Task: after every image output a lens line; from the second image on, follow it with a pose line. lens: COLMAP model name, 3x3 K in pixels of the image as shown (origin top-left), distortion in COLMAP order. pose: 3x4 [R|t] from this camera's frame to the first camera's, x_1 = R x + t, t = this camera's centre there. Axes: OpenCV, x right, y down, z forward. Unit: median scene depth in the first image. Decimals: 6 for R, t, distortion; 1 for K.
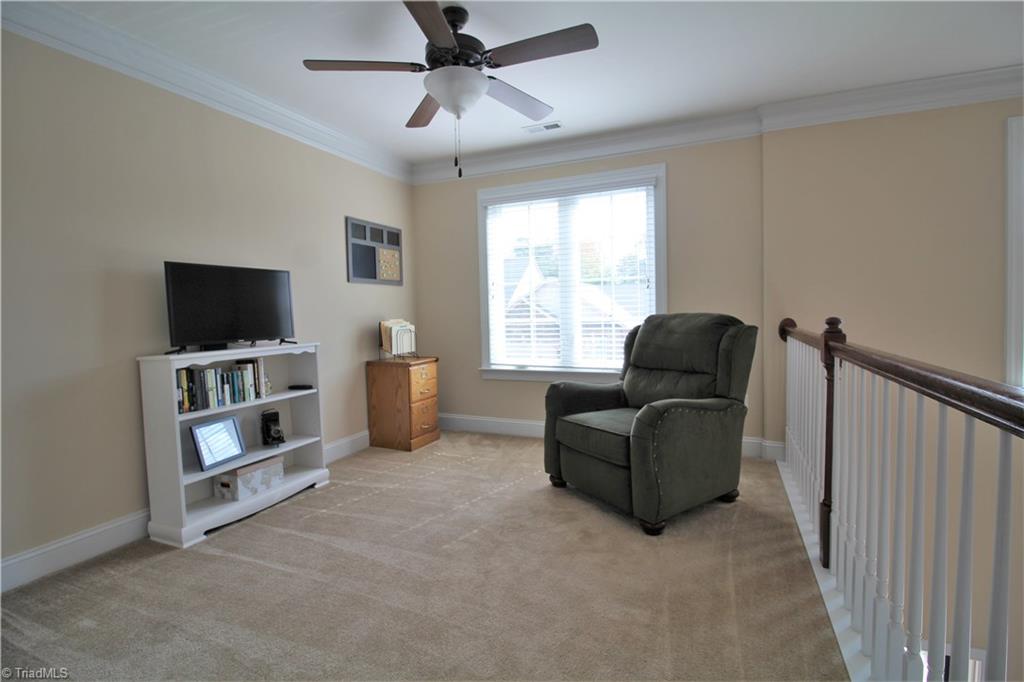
lens RADIAL K [[489.4, 0, 521.0], [0, 489.4, 330.4], [0, 0, 1]] dist [-0.008582, -0.009881]
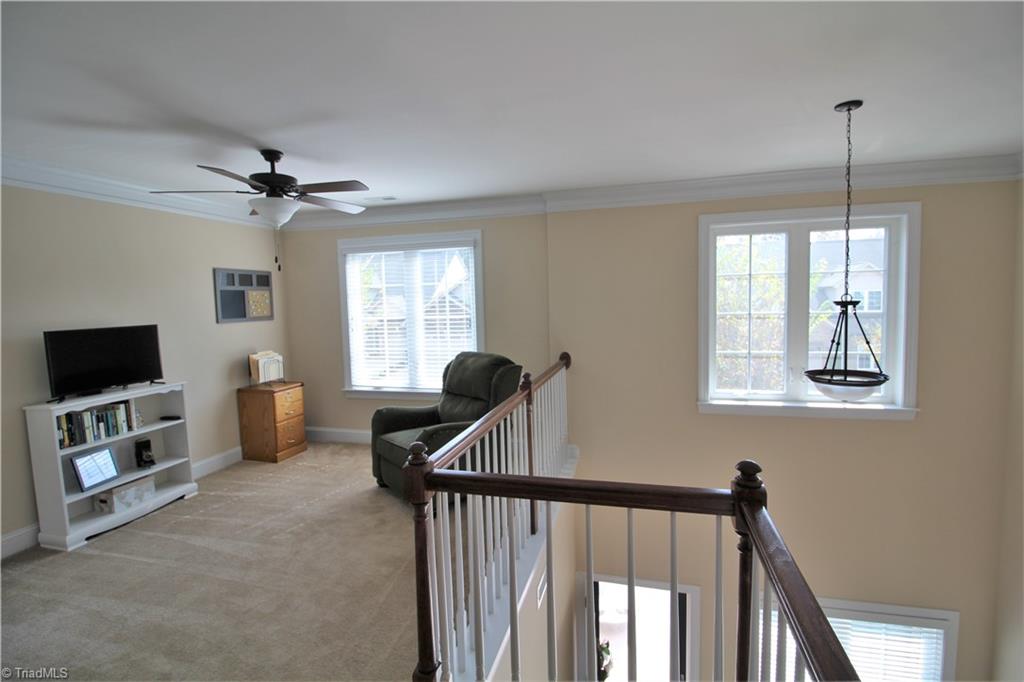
lens RADIAL K [[489.4, 0, 527.4], [0, 489.4, 331.0], [0, 0, 1]] dist [-0.008582, -0.009881]
pose [[0.989200, -0.013360, 0.145963, 0.295834], [0.009844, 0.999644, 0.024785, -0.140499], [-0.146242, -0.023080, 0.988980, -0.378040]]
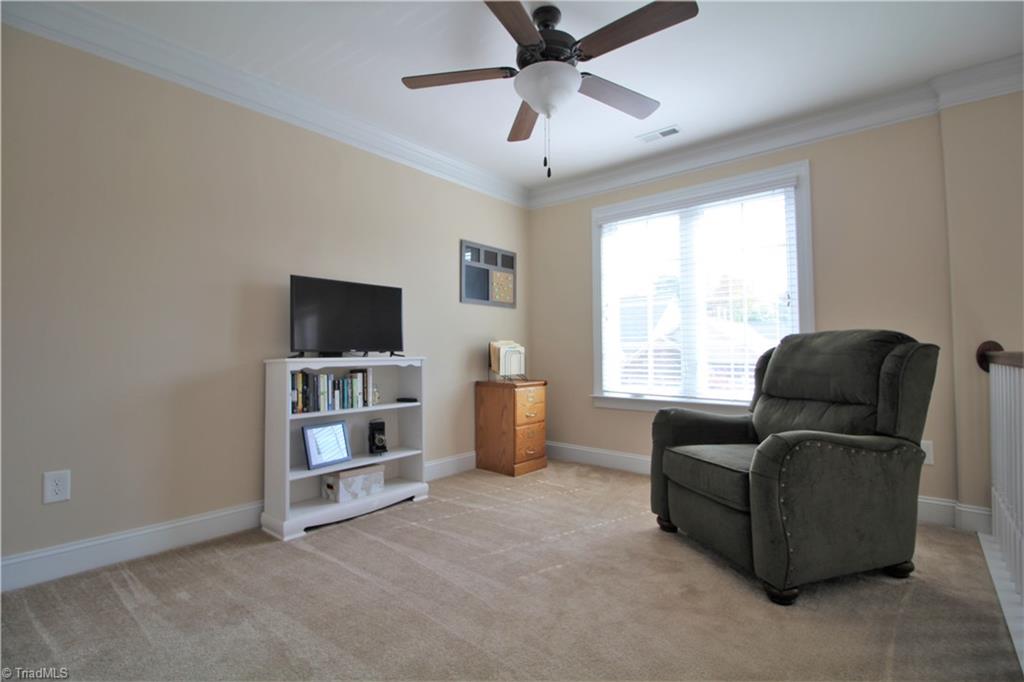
lens RADIAL K [[489.4, 0, 508.9], [0, 489.4, 328.9], [0, 0, 1]] dist [-0.008582, -0.009881]
pose [[0.953536, 0.006950, -0.301200, 0.071975], [-0.032041, 0.996403, -0.078444, 0.046450], [0.299571, 0.084450, 0.950329, 0.080584]]
